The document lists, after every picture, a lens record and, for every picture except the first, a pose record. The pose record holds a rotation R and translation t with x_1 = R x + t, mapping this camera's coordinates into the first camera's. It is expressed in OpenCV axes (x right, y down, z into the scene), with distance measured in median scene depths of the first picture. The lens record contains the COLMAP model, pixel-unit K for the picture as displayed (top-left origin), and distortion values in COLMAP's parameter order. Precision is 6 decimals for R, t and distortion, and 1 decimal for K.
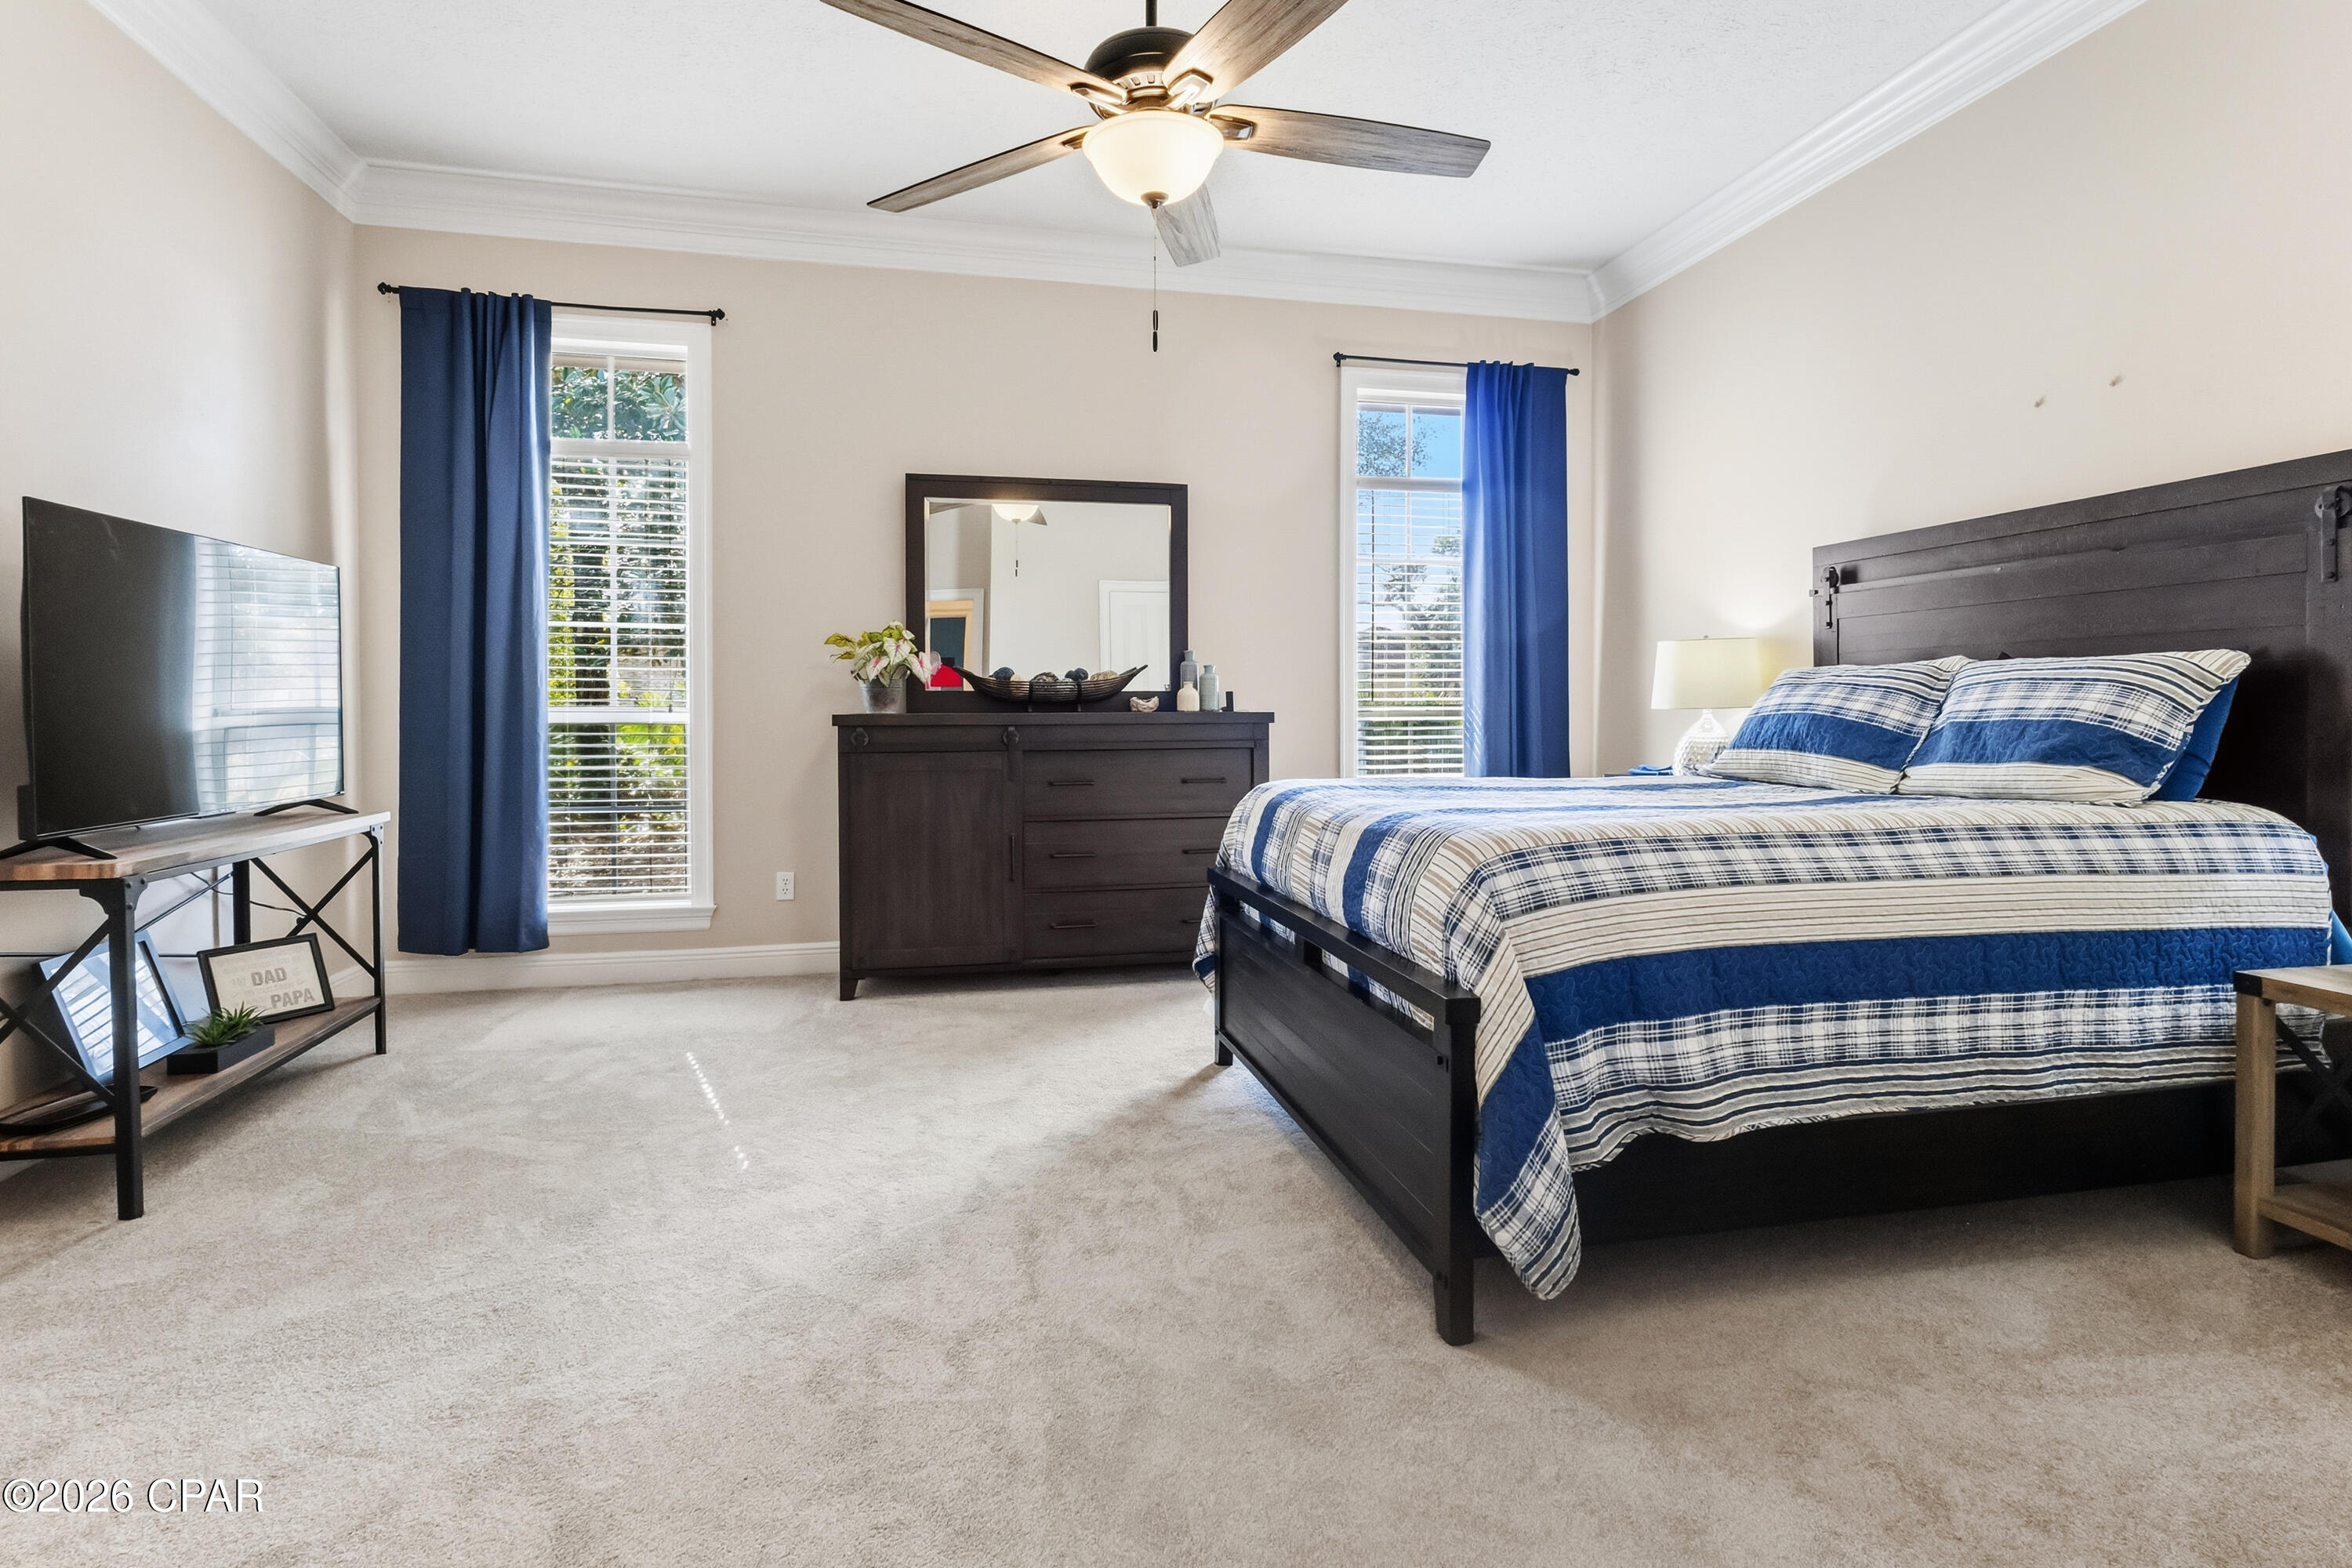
lens RADIAL K [[1134.4, 0, 1178.9], [0, 1134.4, 741.8], [0, 0, 1]] dist [0.002186, 0.000018]
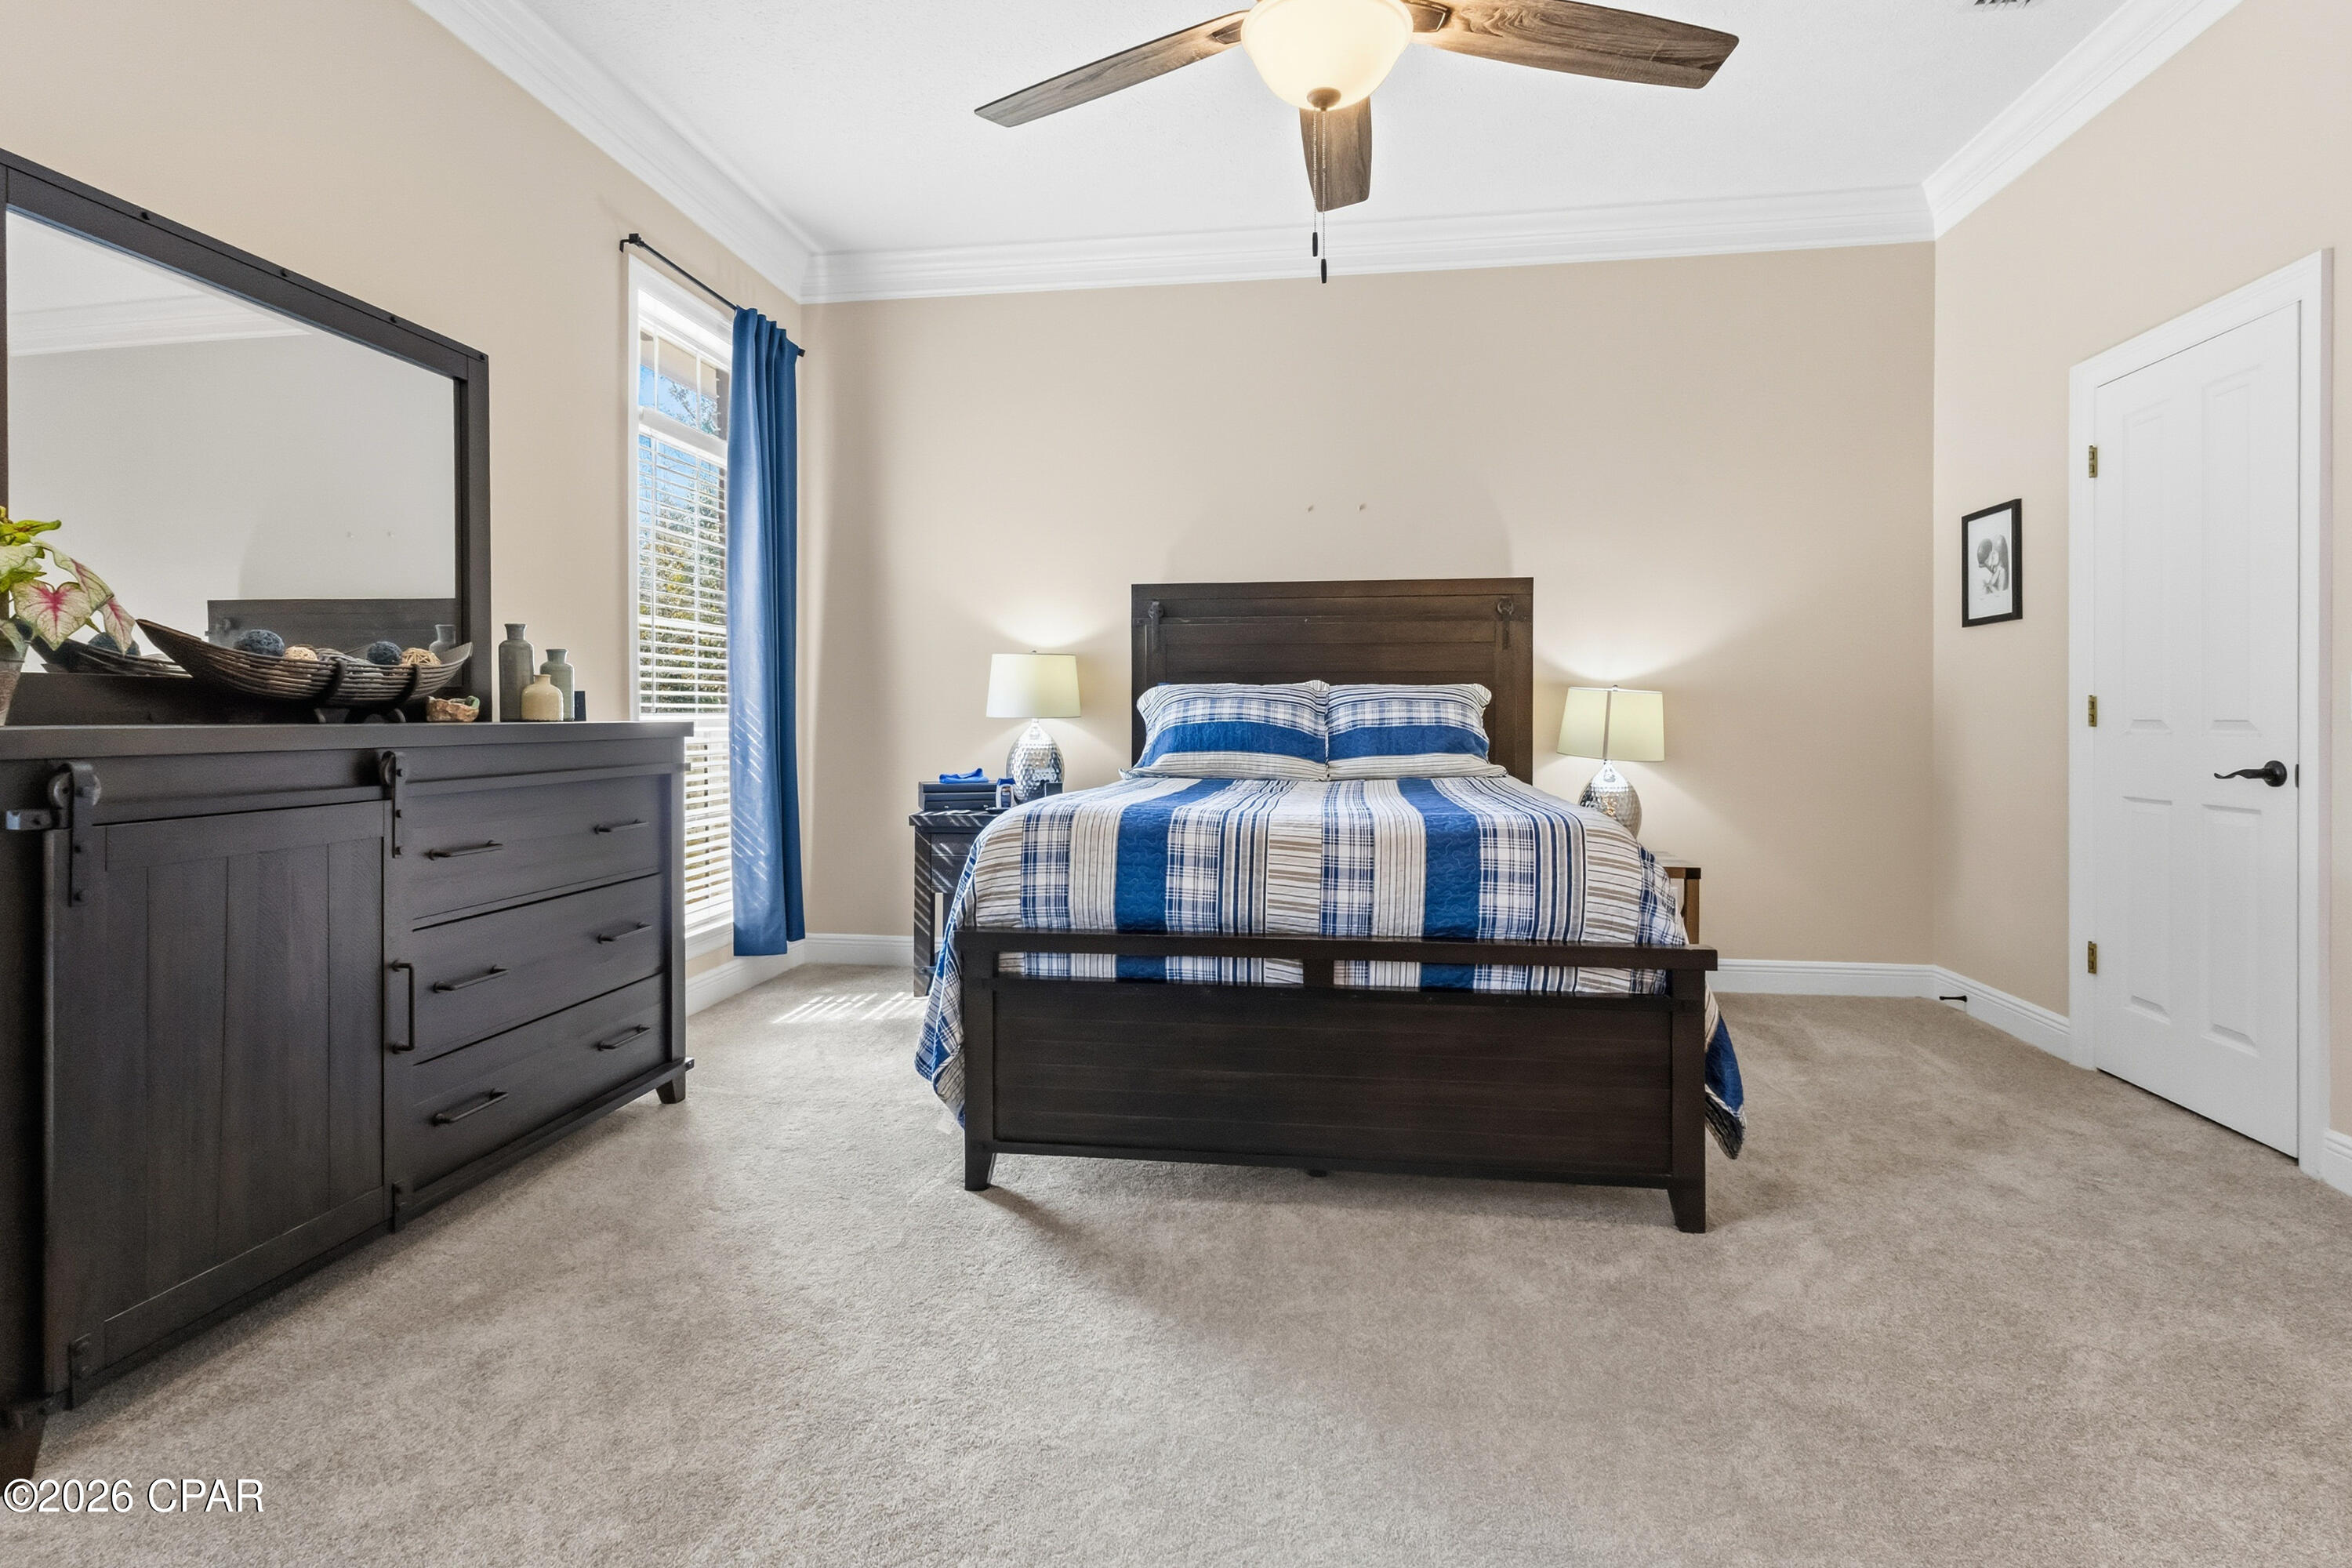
lens RADIAL K [[1134.4, 0, 1178.9], [0, 1134.4, 741.8], [0, 0, 1]] dist [0.002186, 0.000018]
pose [[0.344531, -0.016104, 0.938637, -0.452999], [0.029979, 0.999532, 0.006145, -0.009273], [-0.938296, 0.026022, 0.344852, 0.448542]]
